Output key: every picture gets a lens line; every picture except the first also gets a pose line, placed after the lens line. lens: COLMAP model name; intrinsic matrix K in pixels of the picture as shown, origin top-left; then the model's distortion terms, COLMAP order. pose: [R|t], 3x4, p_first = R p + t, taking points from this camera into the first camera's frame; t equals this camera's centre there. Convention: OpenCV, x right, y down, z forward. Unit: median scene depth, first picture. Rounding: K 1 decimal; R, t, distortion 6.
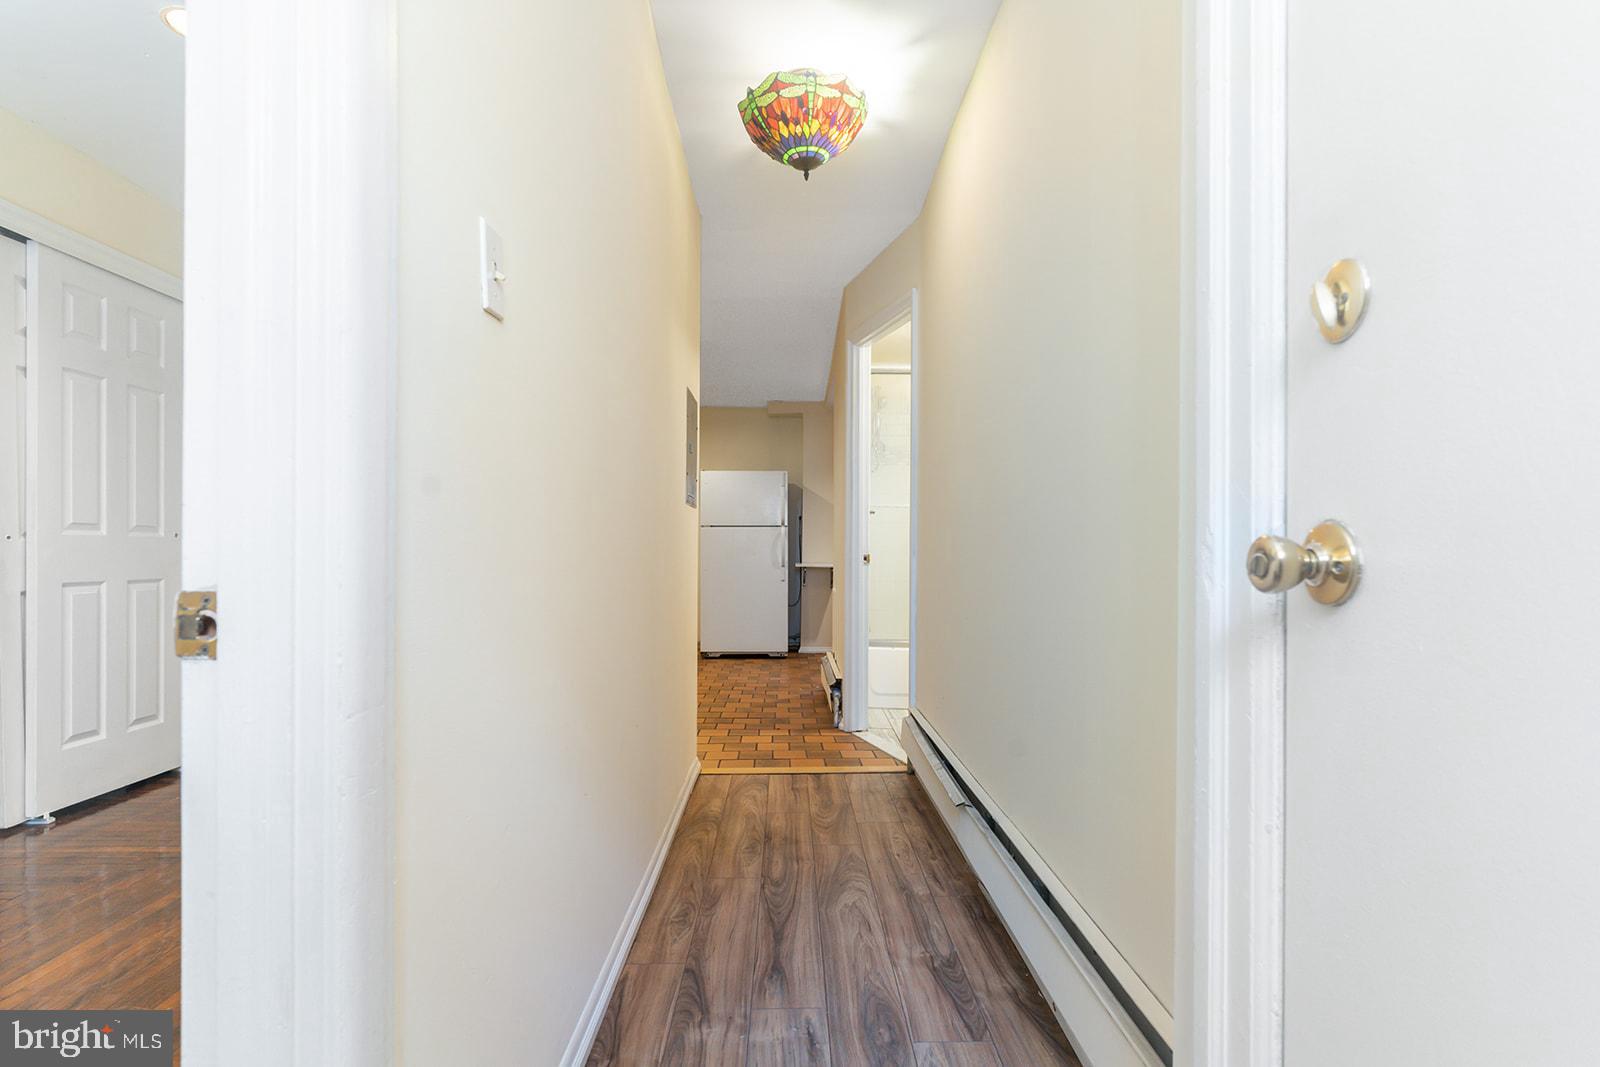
lens RADIAL K [[827.7, 0, 801.0], [0, 827.7, 540.4], [0, 0, 1]] dist [0.000747, 0.001501]
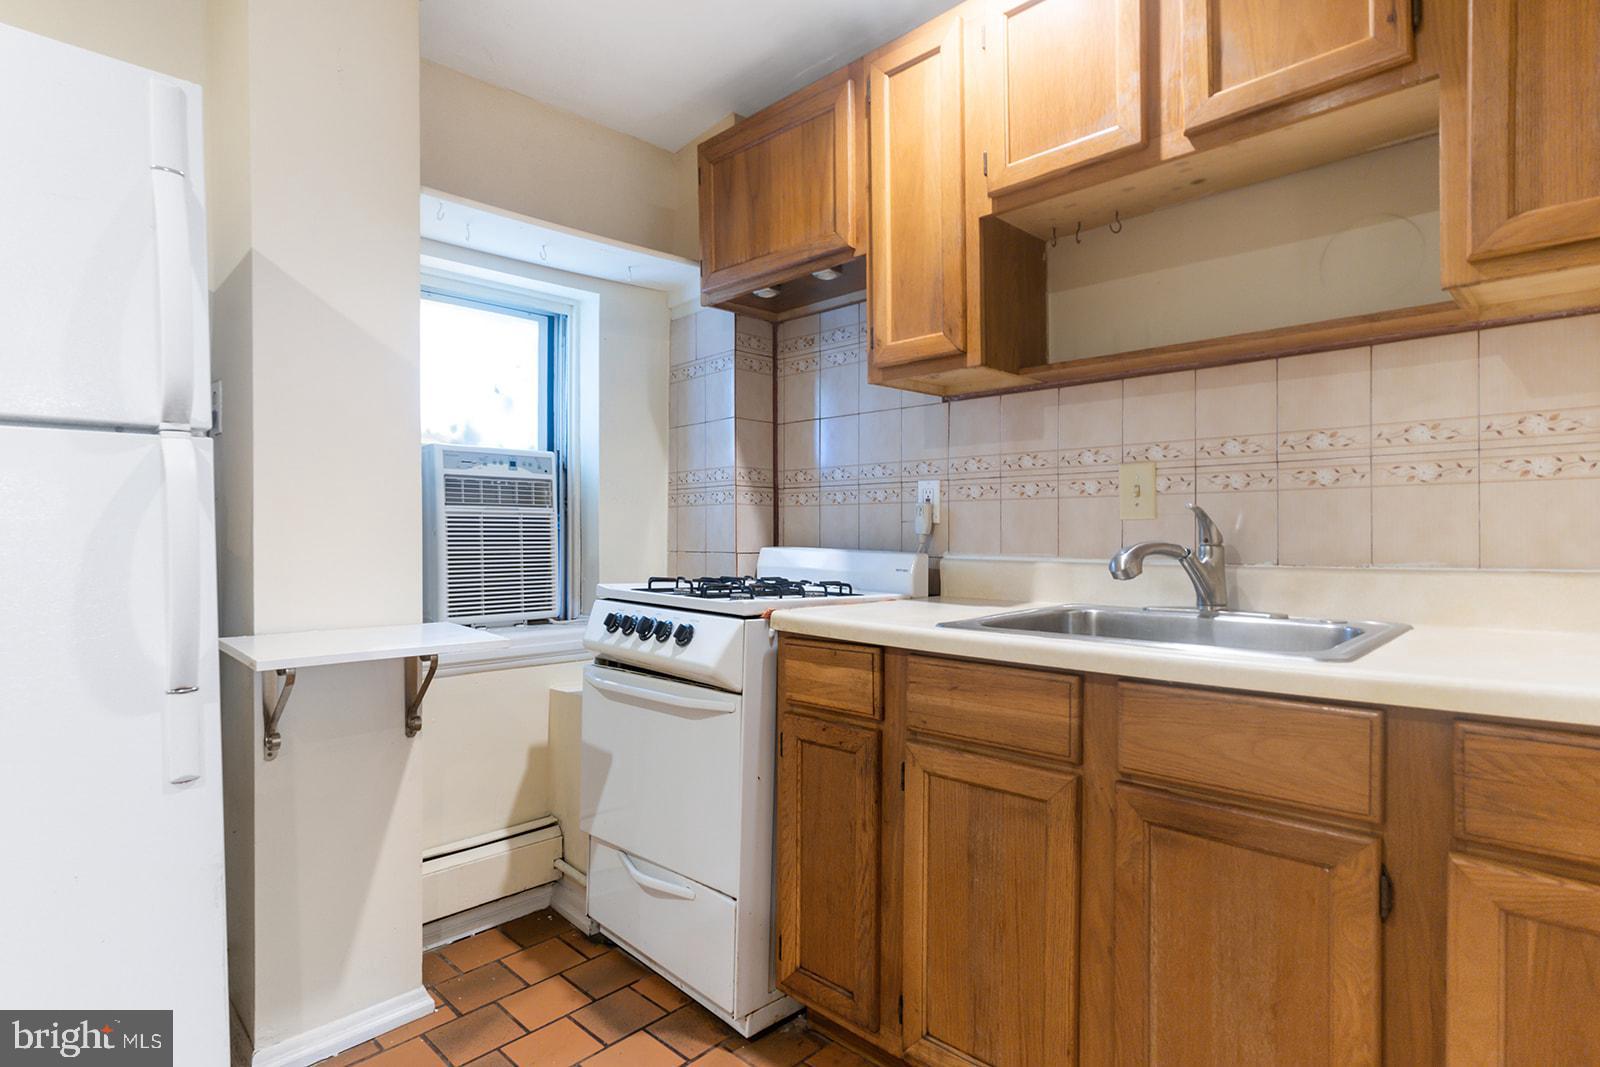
lens RADIAL K [[827.7, 0, 798.5], [0, 827.7, 541.7], [0, 0, 1]] dist [0.000747, 0.001501]
pose [[0.718676, -0.017418, 0.695127, -0.044765], [0.005876, 0.999803, 0.018977, 0.001211], [-0.695321, -0.009554, 0.718636, 0.782862]]
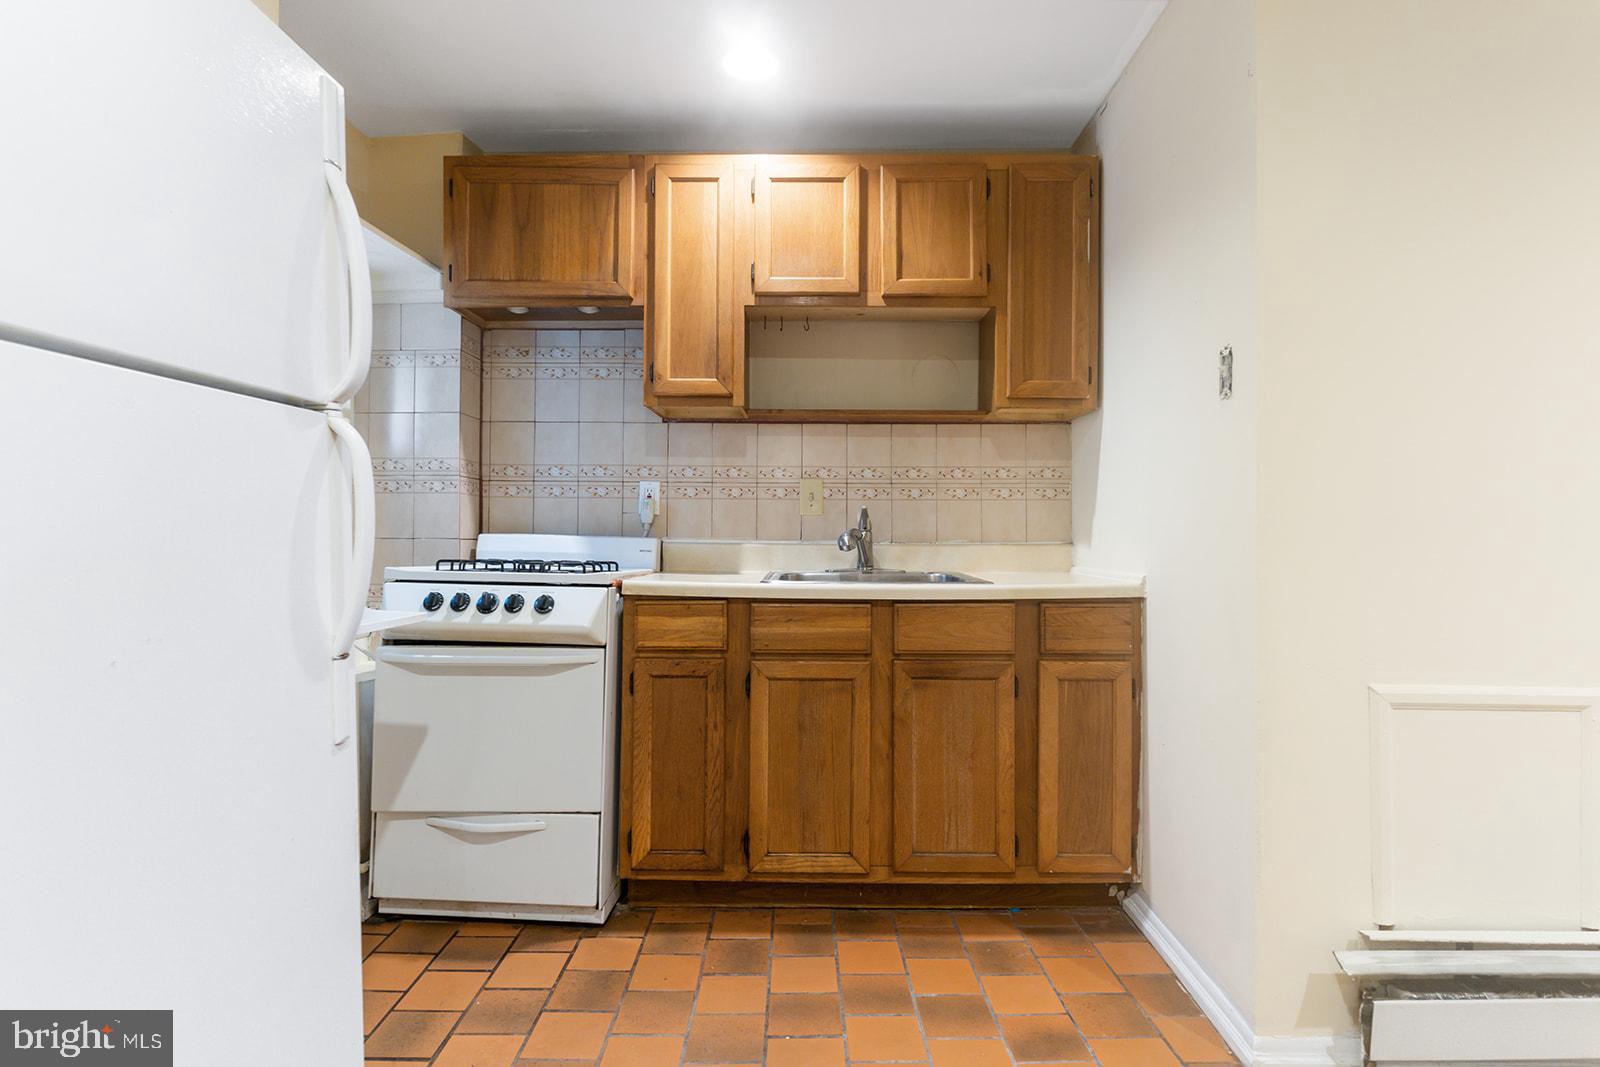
lens RADIAL K [[827.7, 0, 809.7], [0, 827.7, 523.8], [0, 0, 1]] dist [0.000747, 0.001501]
pose [[0.029466, 0.001697, 0.999564, -0.175954], [-0.009353, 0.999955, -0.001422, 0.004304], [-0.999522, -0.009307, 0.029481, 0.873499]]
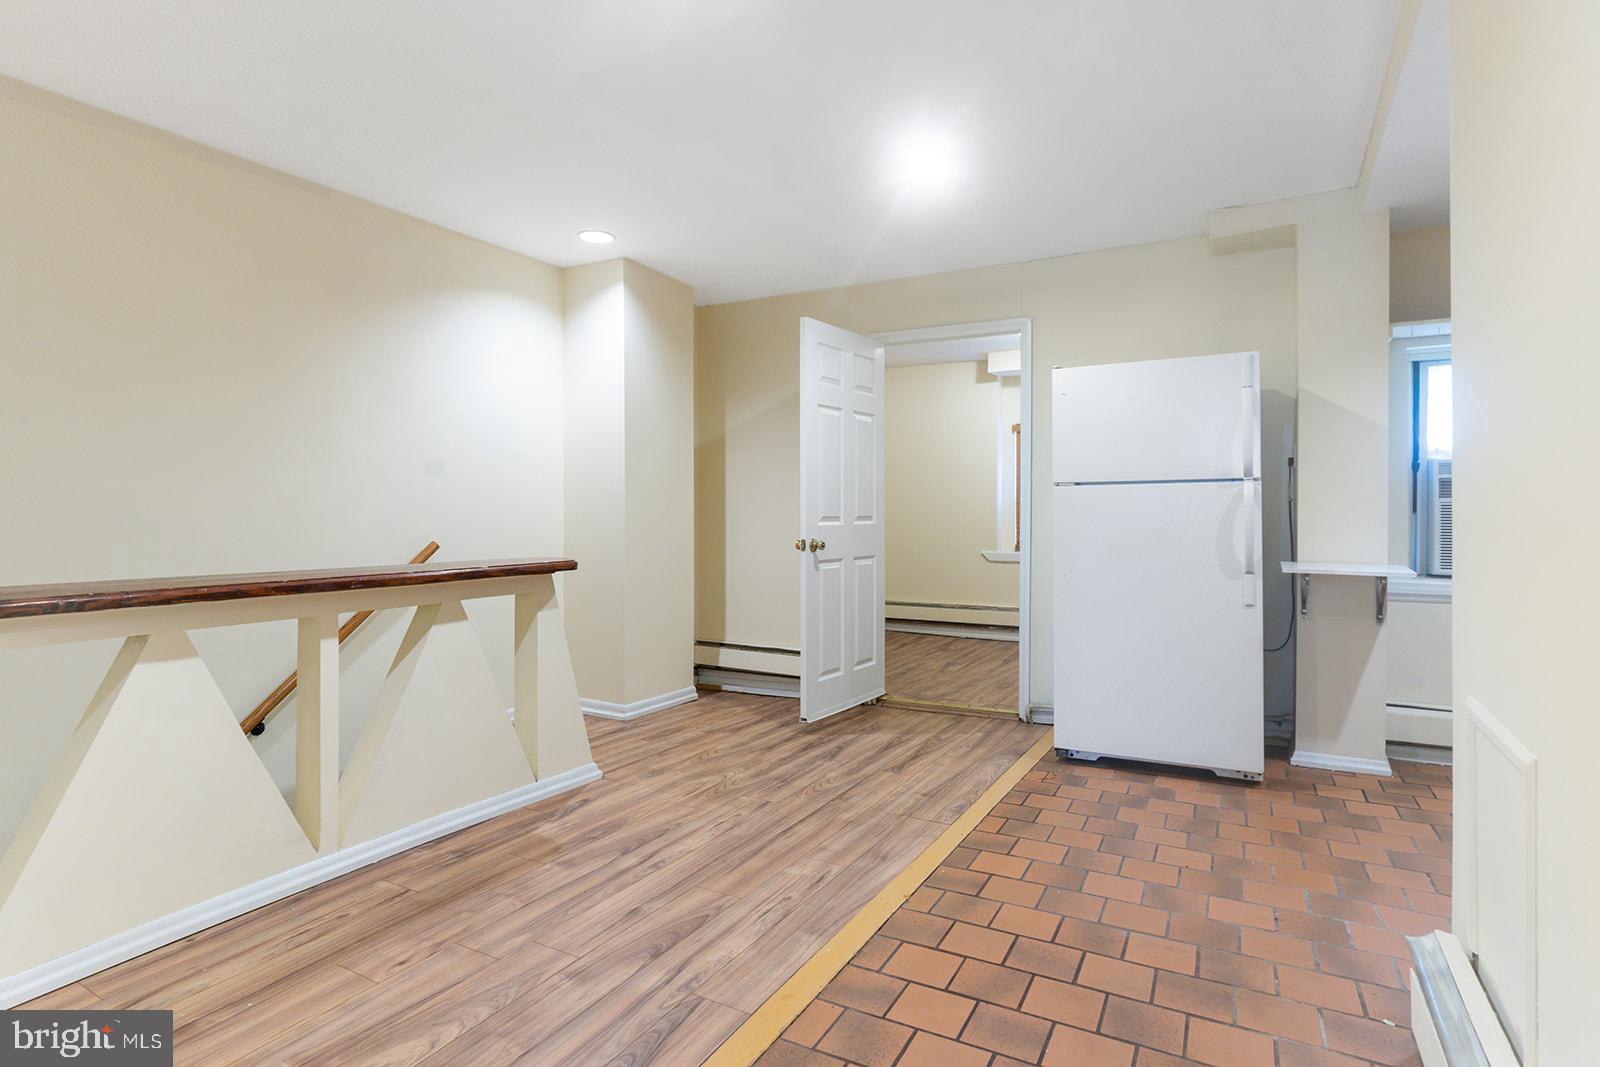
lens RADIAL K [[827.7, 0, 810.3], [0, 827.7, 517.3], [0, 0, 1]] dist [0.000747, 0.001501]
pose [[0.872213, -0.008461, -0.489052, -0.009908], [0.011690, 0.999925, 0.003551, -0.001770], [0.488986, -0.008814, 0.872247, 0.498488]]
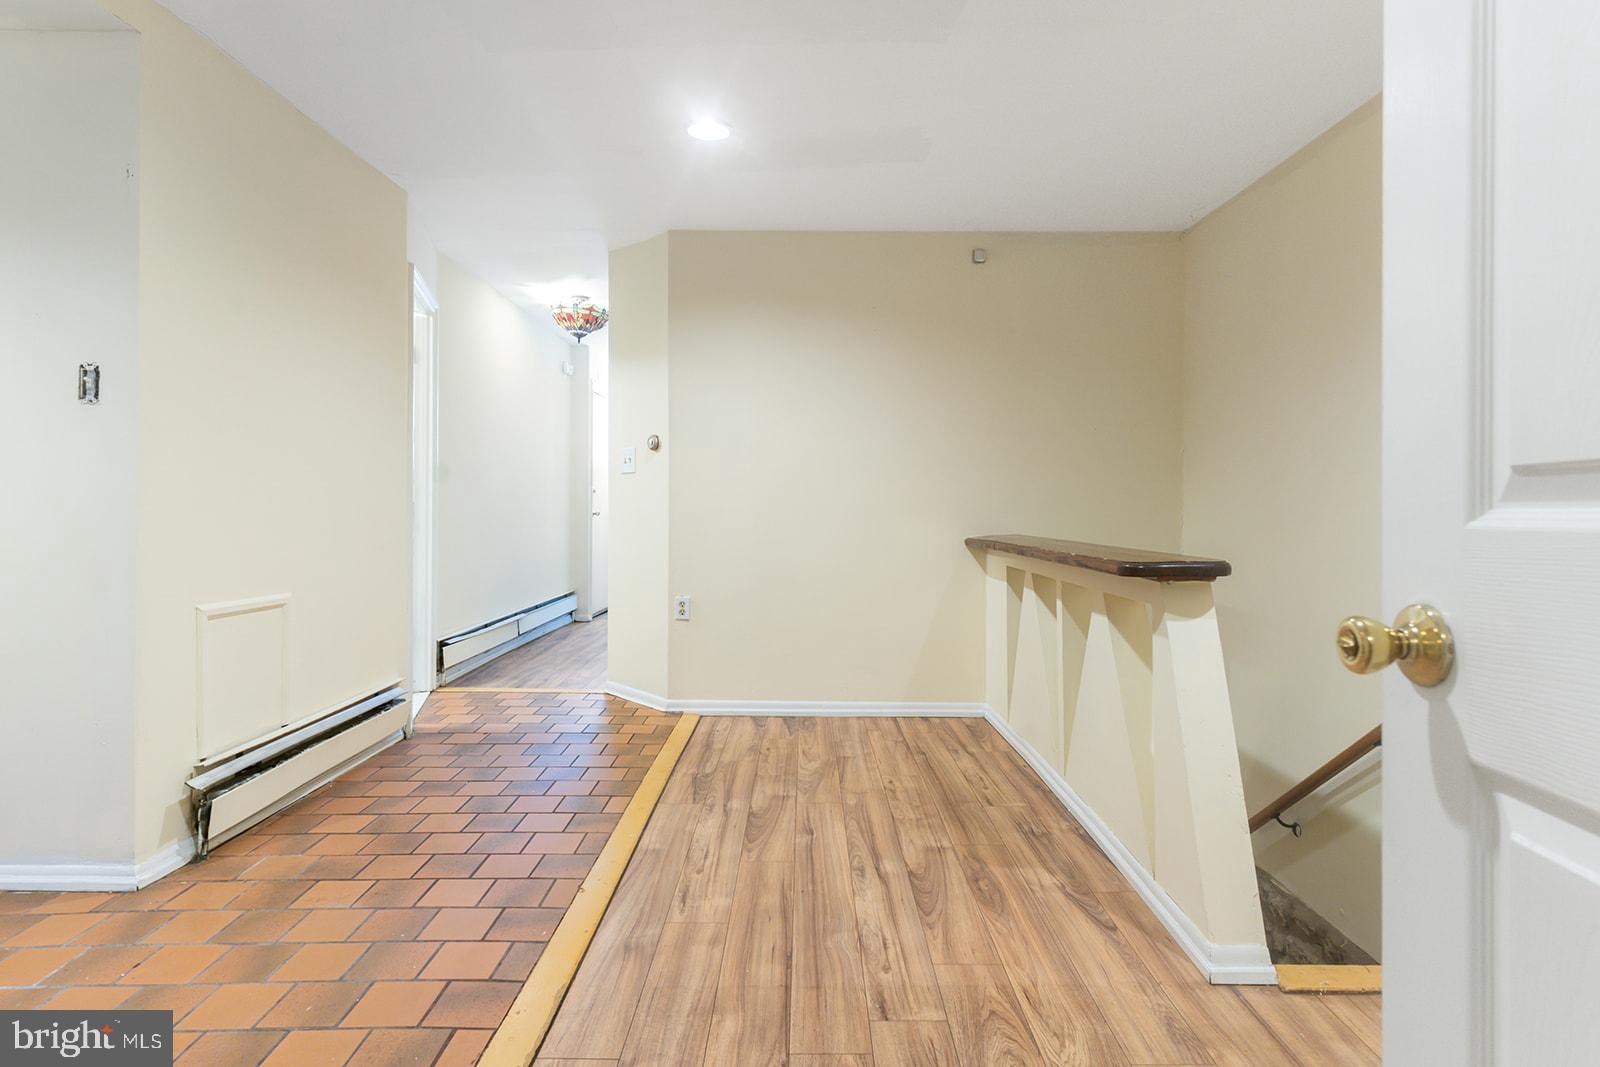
lens RADIAL K [[827.7, 0, 806.5], [0, 827.7, 521.5], [0, 0, 1]] dist [0.000747, 0.001501]
pose [[-0.999835, -0.013060, 0.012632, -0.202171], [-0.012952, 0.999879, 0.008614, 0.004410], [-0.012742, 0.008449, -0.999883, 1.046391]]
